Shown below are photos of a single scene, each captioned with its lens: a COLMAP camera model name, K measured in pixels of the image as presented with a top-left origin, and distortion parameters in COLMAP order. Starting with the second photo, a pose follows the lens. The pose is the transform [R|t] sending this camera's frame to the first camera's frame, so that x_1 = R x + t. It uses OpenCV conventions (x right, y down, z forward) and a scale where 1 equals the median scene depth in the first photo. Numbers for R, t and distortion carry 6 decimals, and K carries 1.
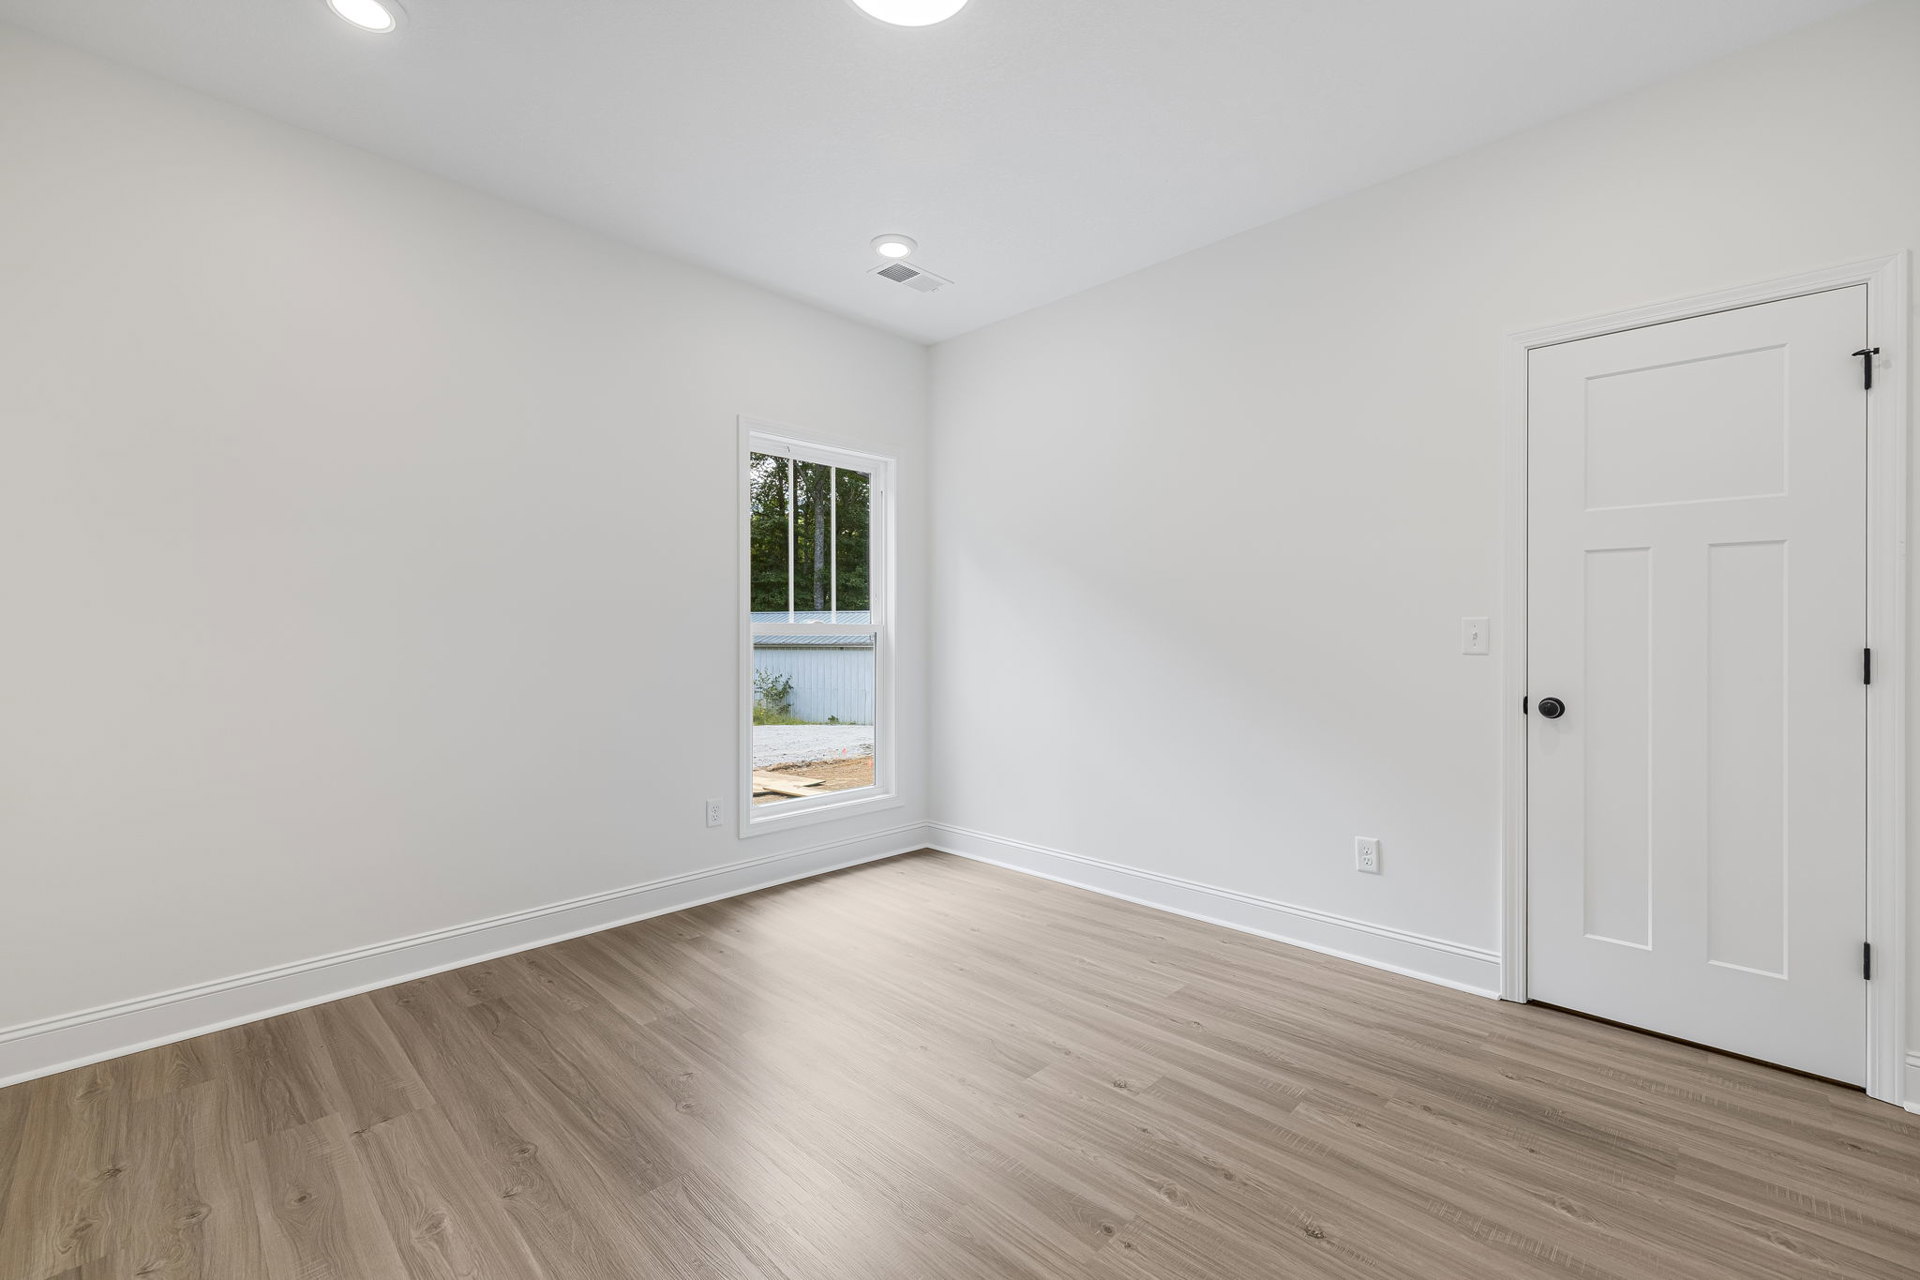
lens RADIAL K [[816.2, 0, 960.0], [0, 816.2, 640.0], [0, 0, 1]] dist [0.003950, 0.000882]
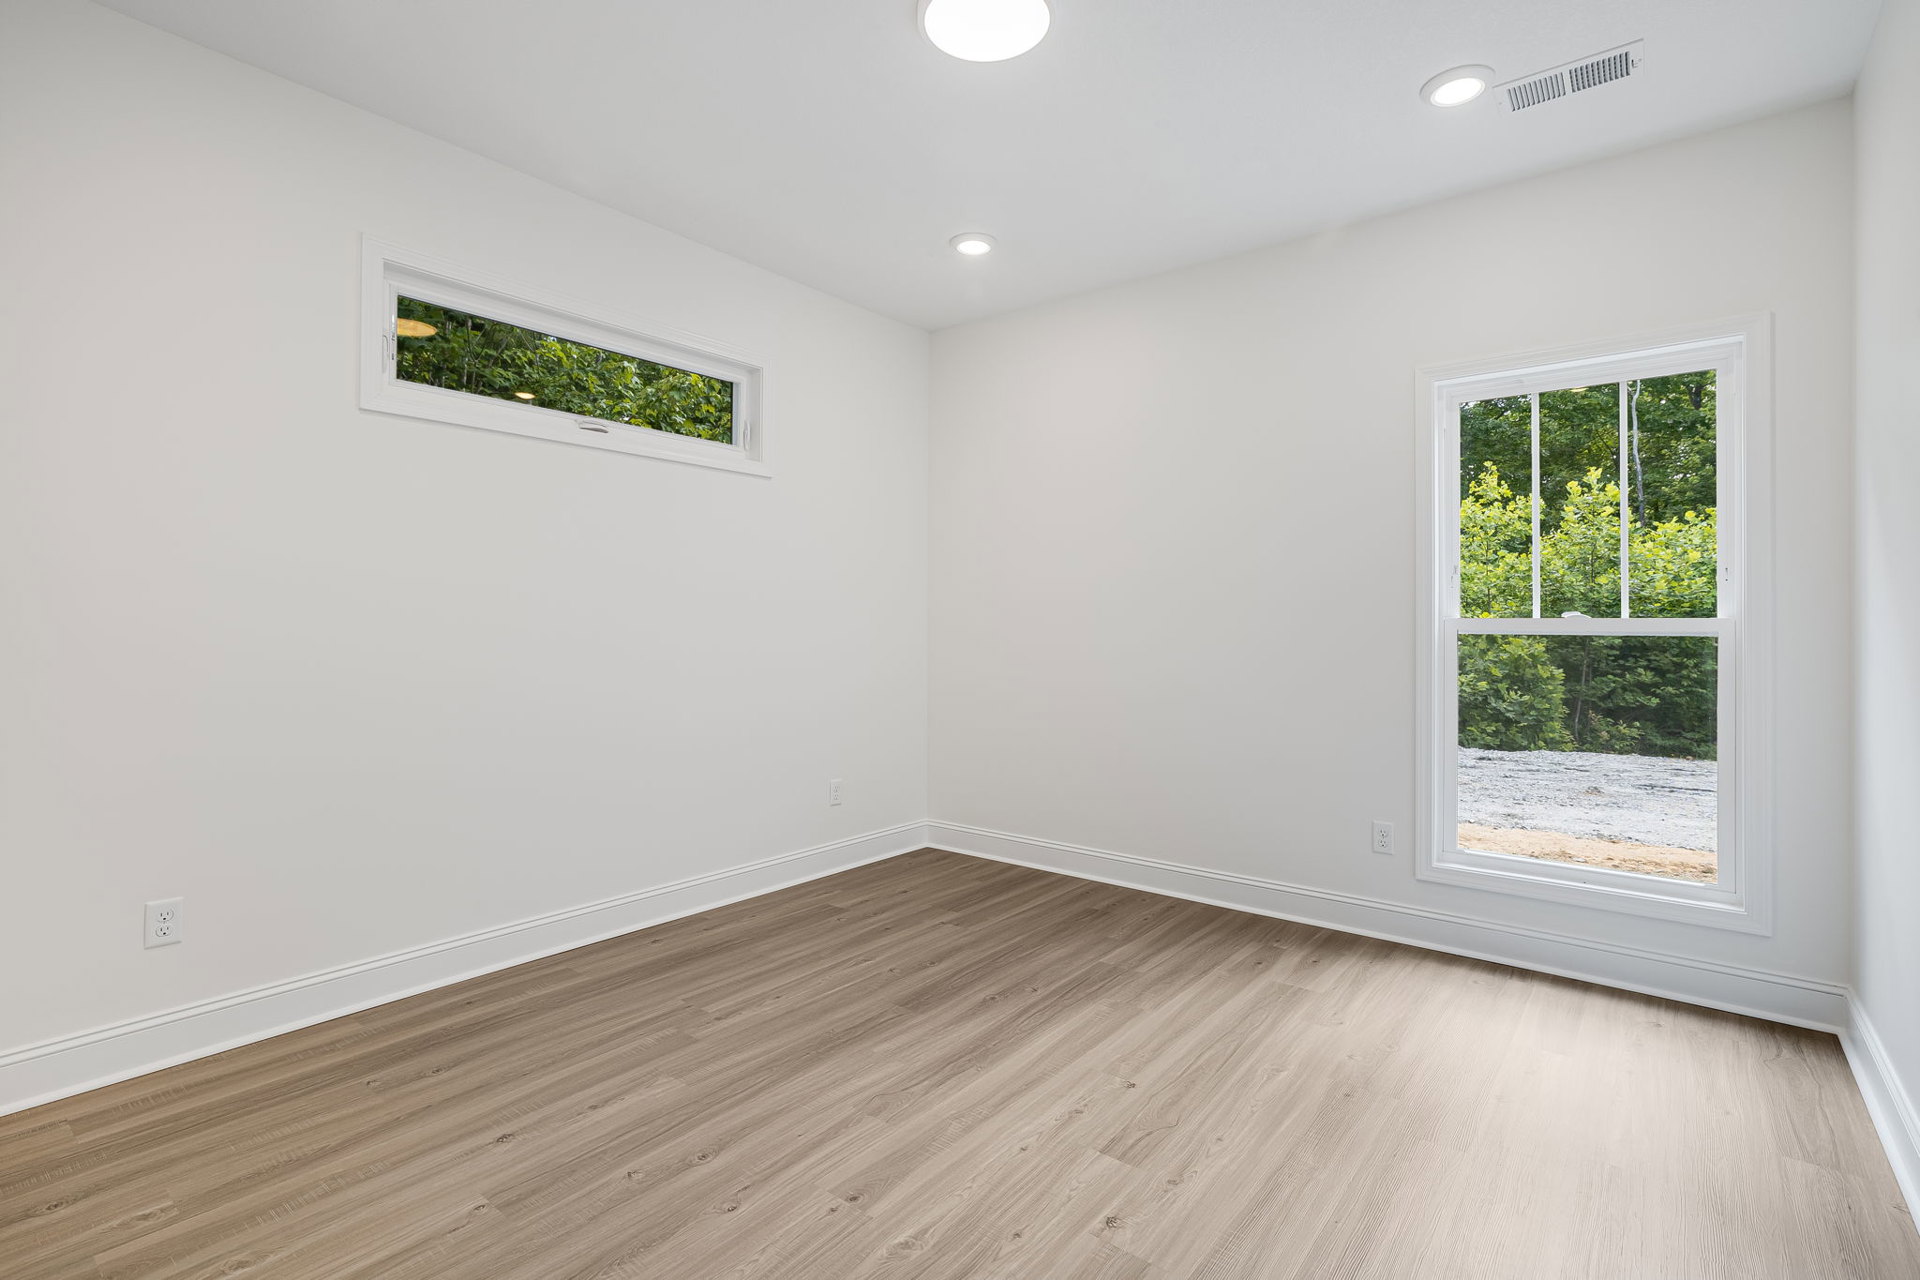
lens RADIAL K [[894.9, 0, 969.3], [0, 894.9, 653.0], [0, 0, 1]] dist [0.002449, 0.001209]
pose [[0.113369, 0.031961, -0.993039, 0.821821], [-0.016125, 0.999410, 0.030325, -0.011243], [0.993422, 0.012575, 0.113818, 0.627844]]
